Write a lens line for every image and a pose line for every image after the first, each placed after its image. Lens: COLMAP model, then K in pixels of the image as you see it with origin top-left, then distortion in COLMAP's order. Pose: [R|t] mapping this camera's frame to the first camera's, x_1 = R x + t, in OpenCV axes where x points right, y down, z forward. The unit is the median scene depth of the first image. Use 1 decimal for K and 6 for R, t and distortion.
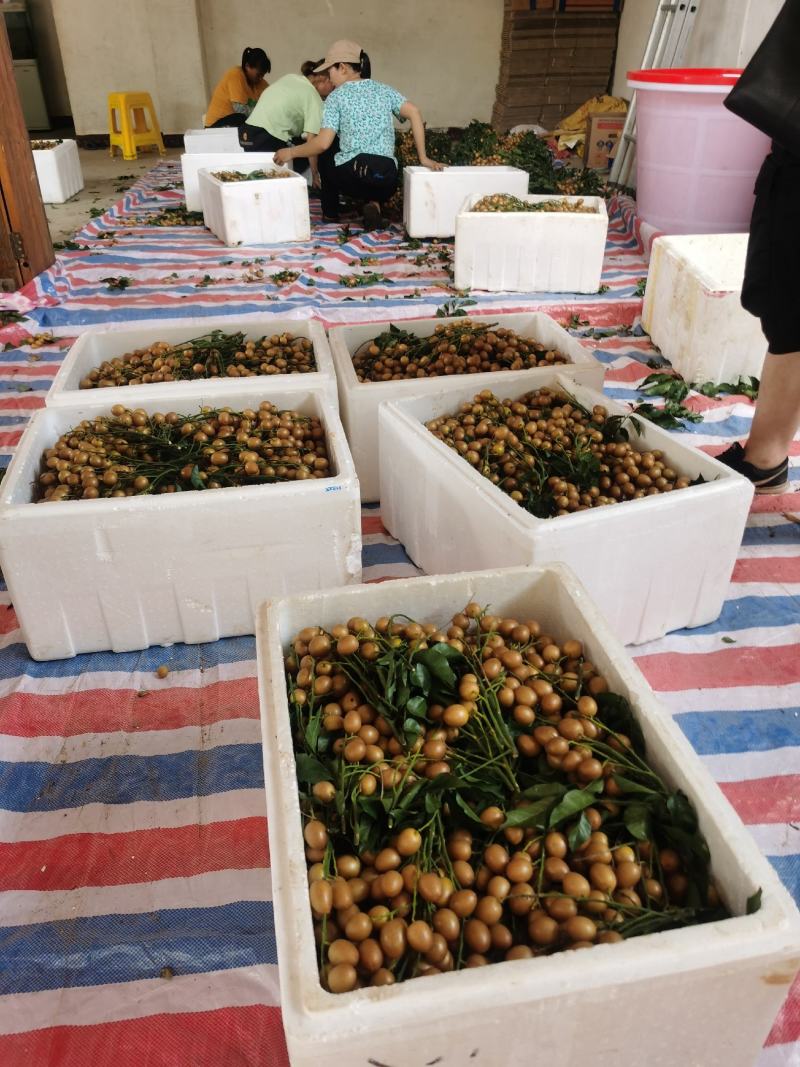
lens RADIAL K [[827.4, 0, 400.0], [0, 827.4, 533.5], [0, 0, 1]] dist [0.070900, 0.001548]
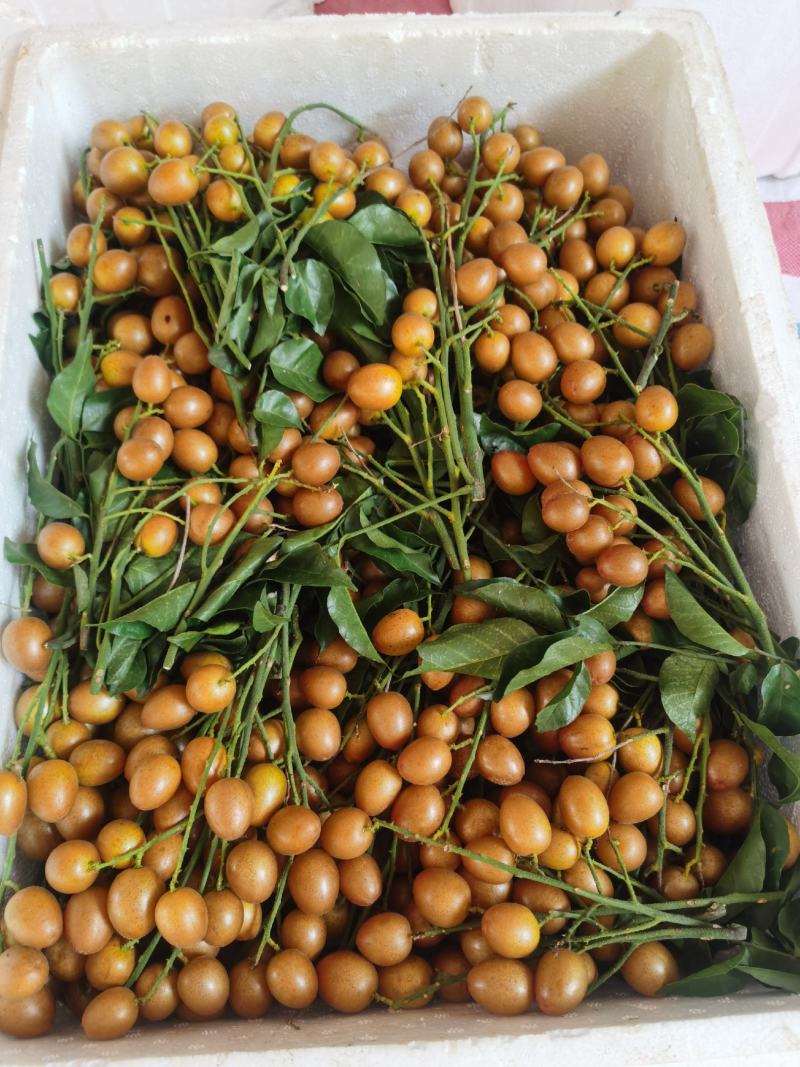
lens RADIAL K [[835.0, 0, 400.0], [0, 835.0, 533.5], [0, 0, 1]] dist [0.057382, -0.096886]
pose [[0.991823, 0.127071, -0.011855, 0.094912], [-0.092739, 0.781427, 0.617067, -0.012036], [0.087676, -0.610922, 0.786821, 0.559231]]
